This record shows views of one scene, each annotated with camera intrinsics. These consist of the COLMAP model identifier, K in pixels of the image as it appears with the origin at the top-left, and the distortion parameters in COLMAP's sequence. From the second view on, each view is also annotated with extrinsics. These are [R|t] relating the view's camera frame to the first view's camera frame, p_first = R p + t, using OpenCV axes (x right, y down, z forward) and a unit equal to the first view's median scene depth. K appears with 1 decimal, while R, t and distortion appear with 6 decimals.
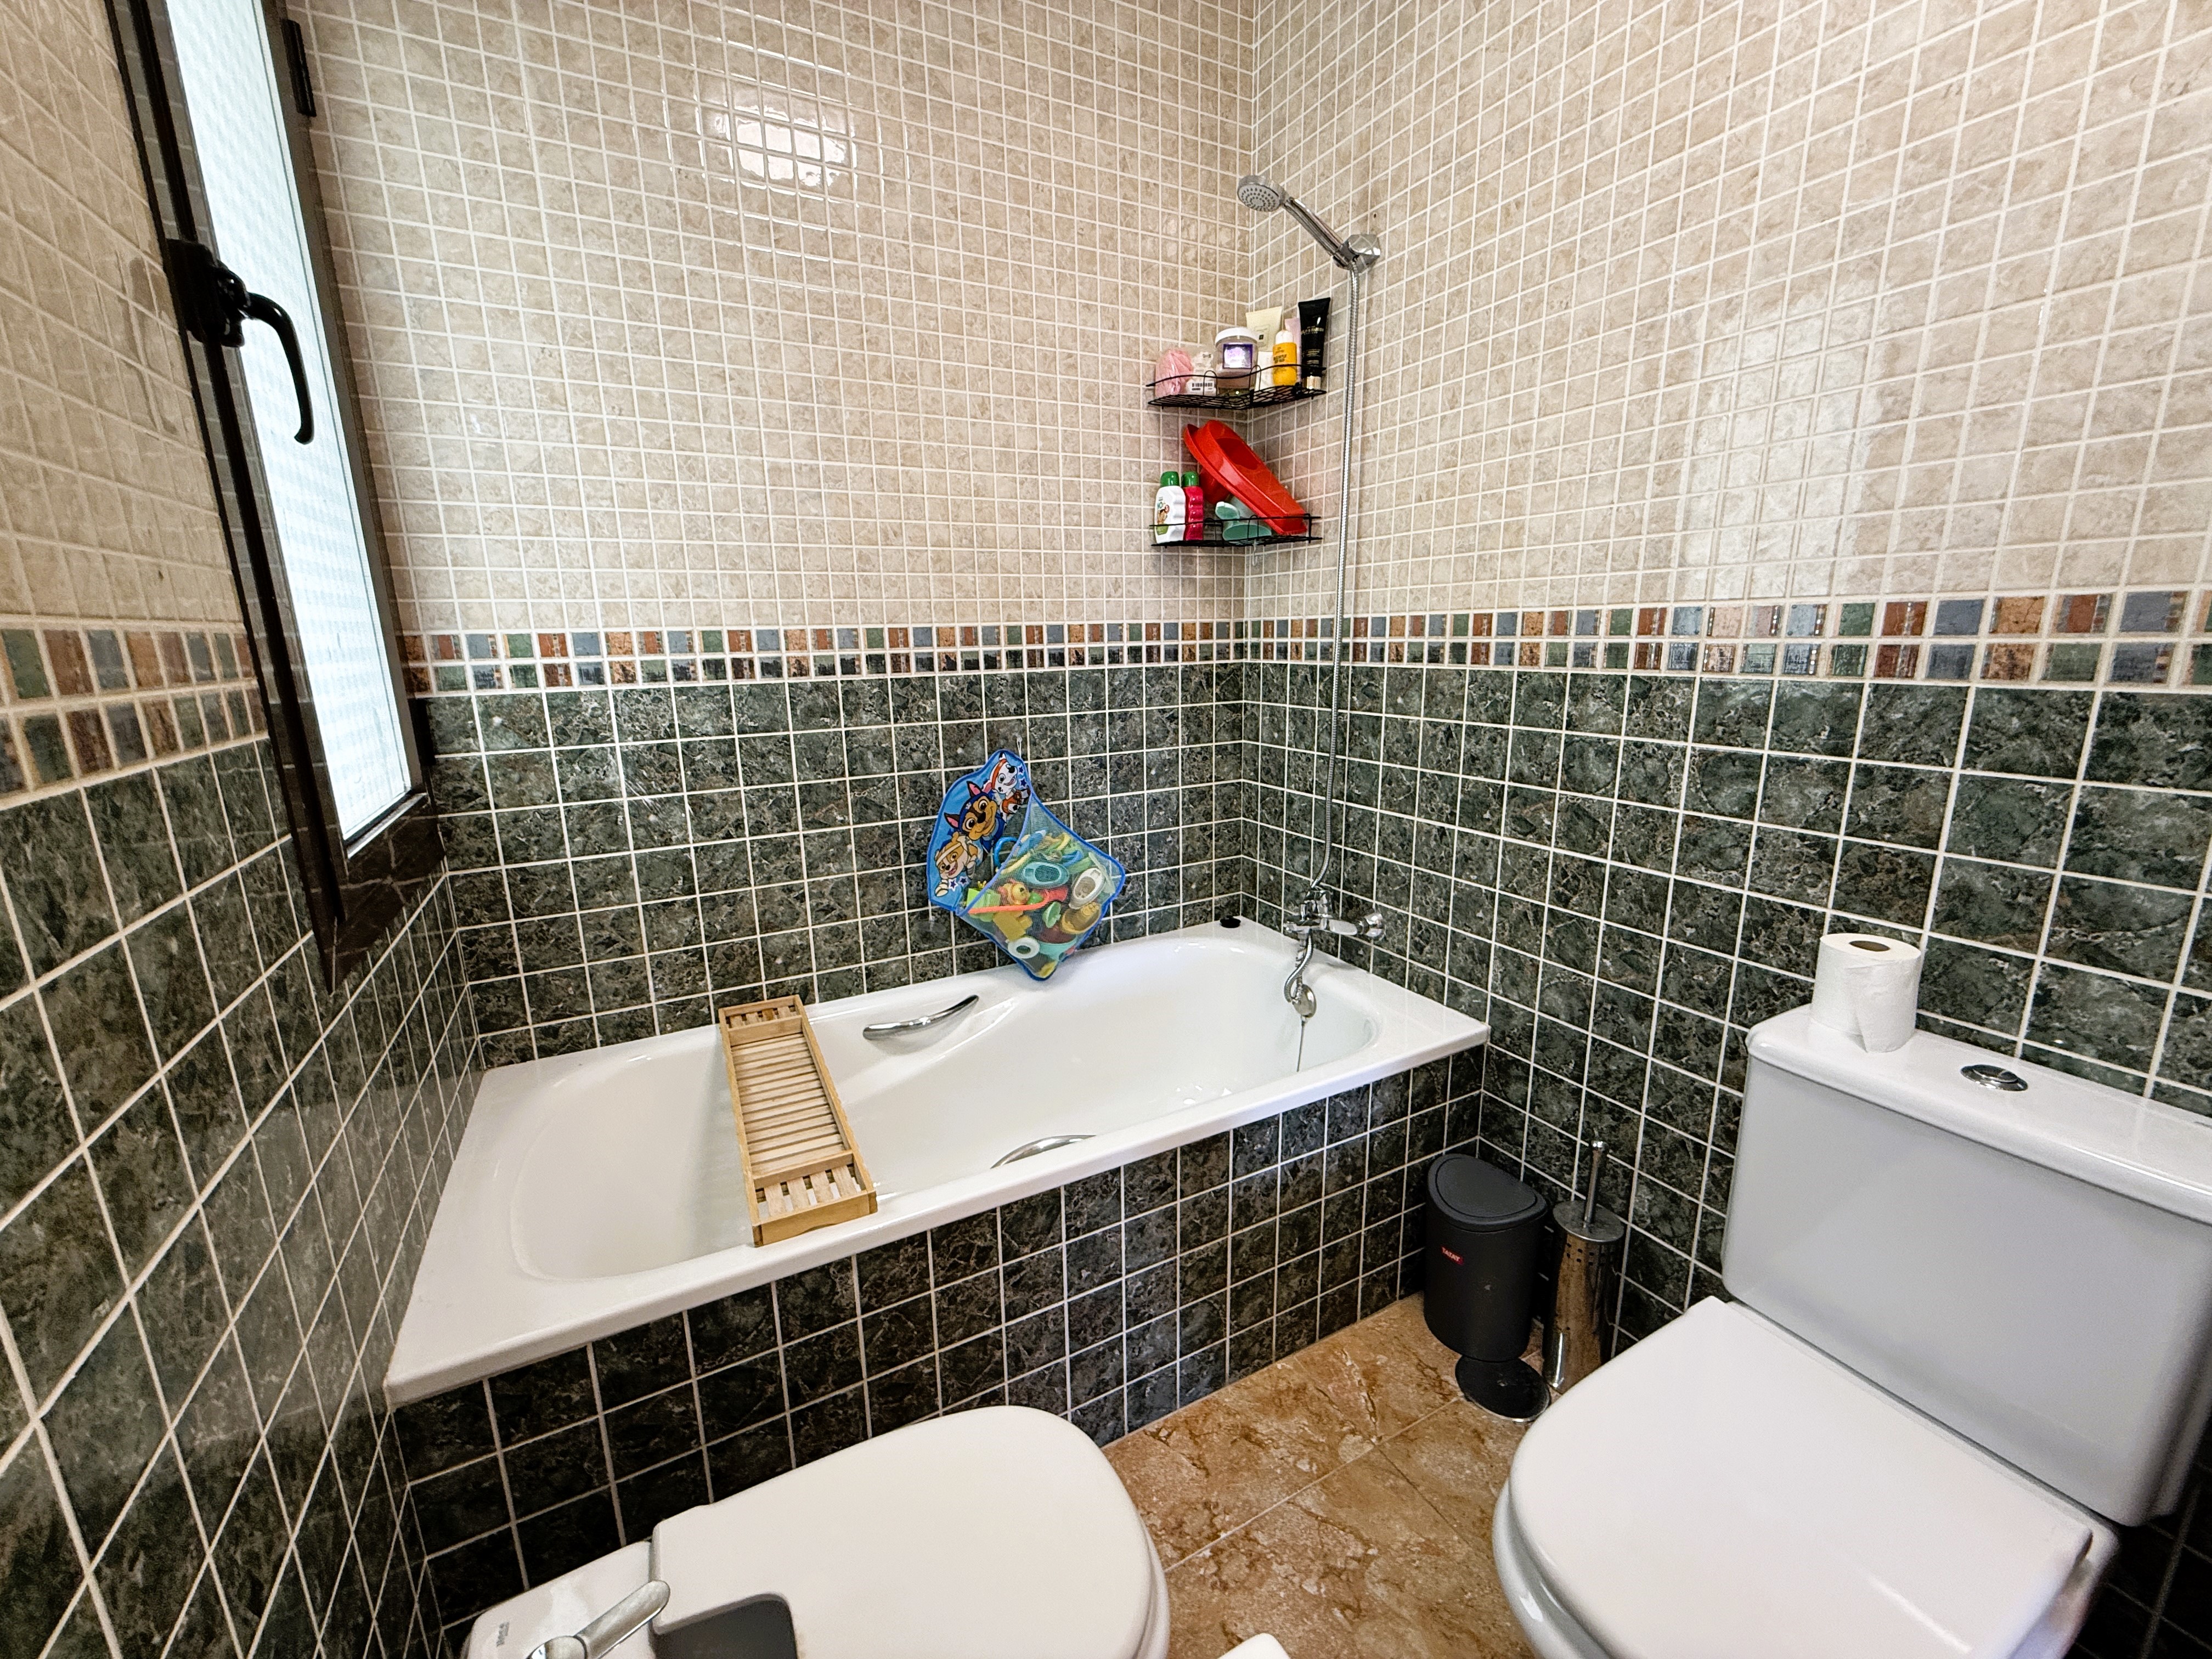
lens RADIAL K [[881.5, 0, 1144.1], [0, 881.5, 839.4], [0, 0, 1]] dist [-0.002315, -0.000030]
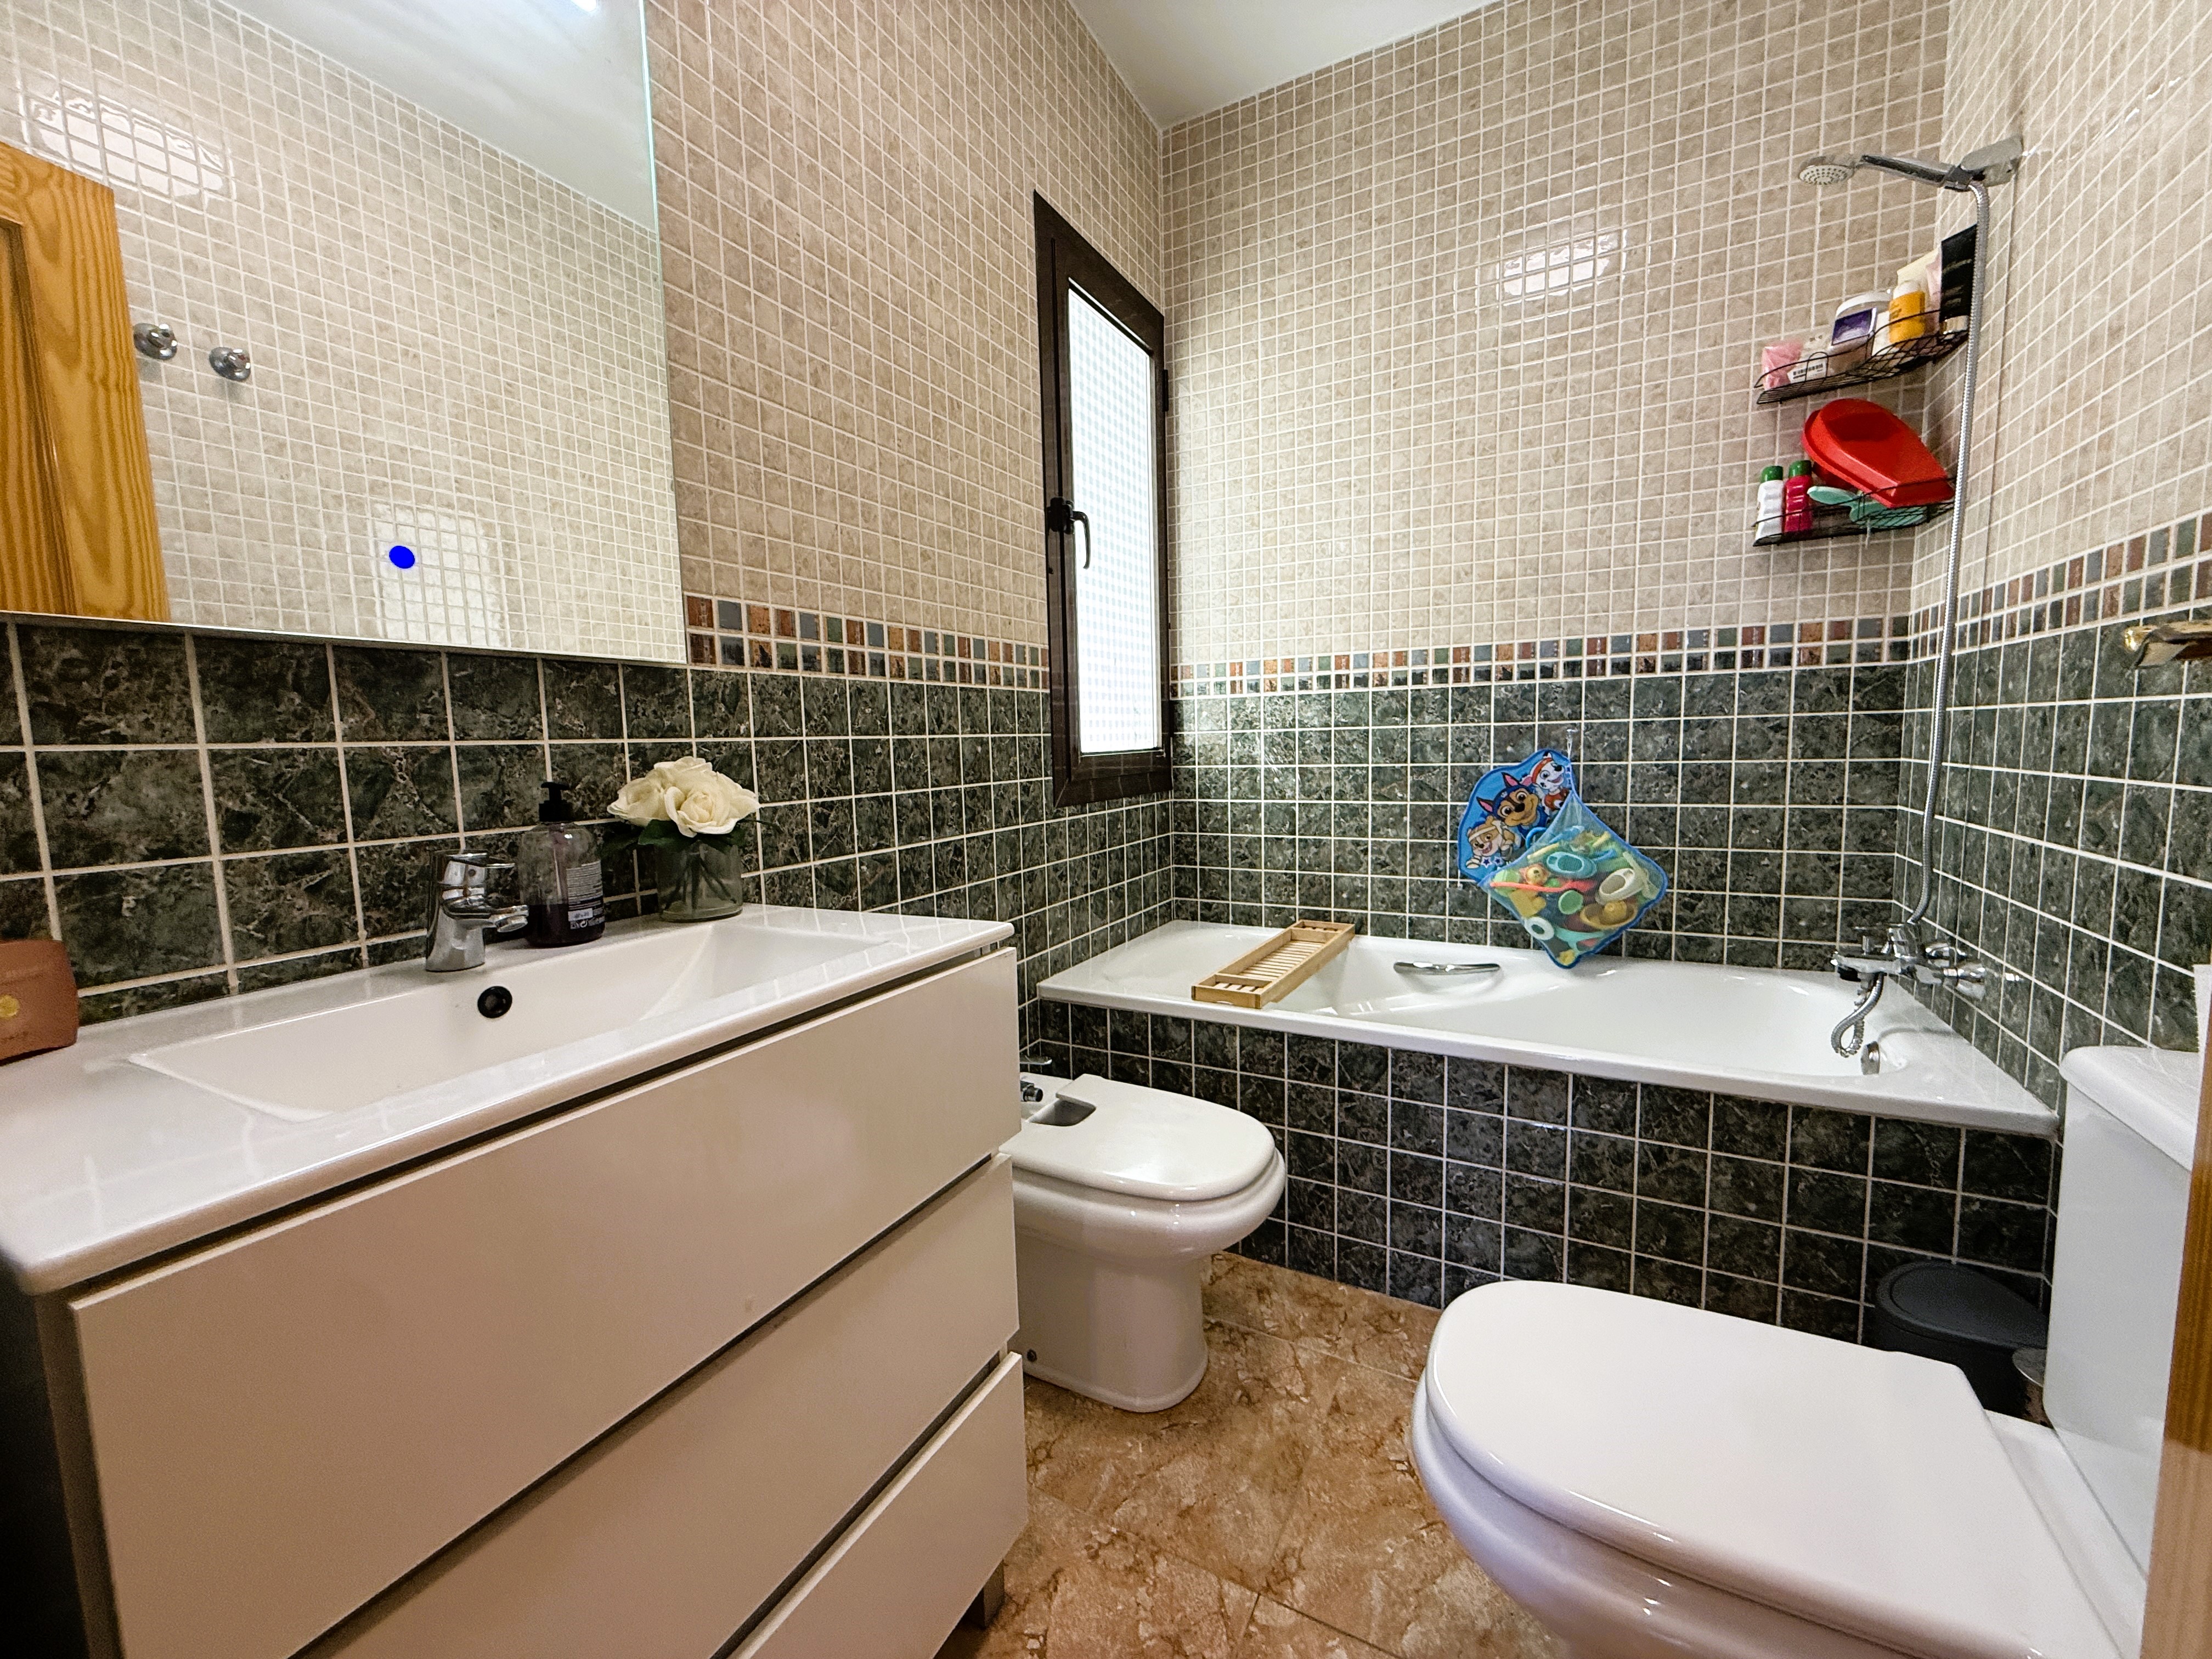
lens RADIAL K [[868.1, 0, 1106.0], [0, 868.1, 829.5], [0, 0, 1]] dist [-0.001618, -0.000045]
pose [[0.556514, 0.092715, -0.825649, 0.476453], [-0.168609, 0.985679, -0.002962, 0.103386], [0.813550, 0.140861, 0.564177, -0.069229]]
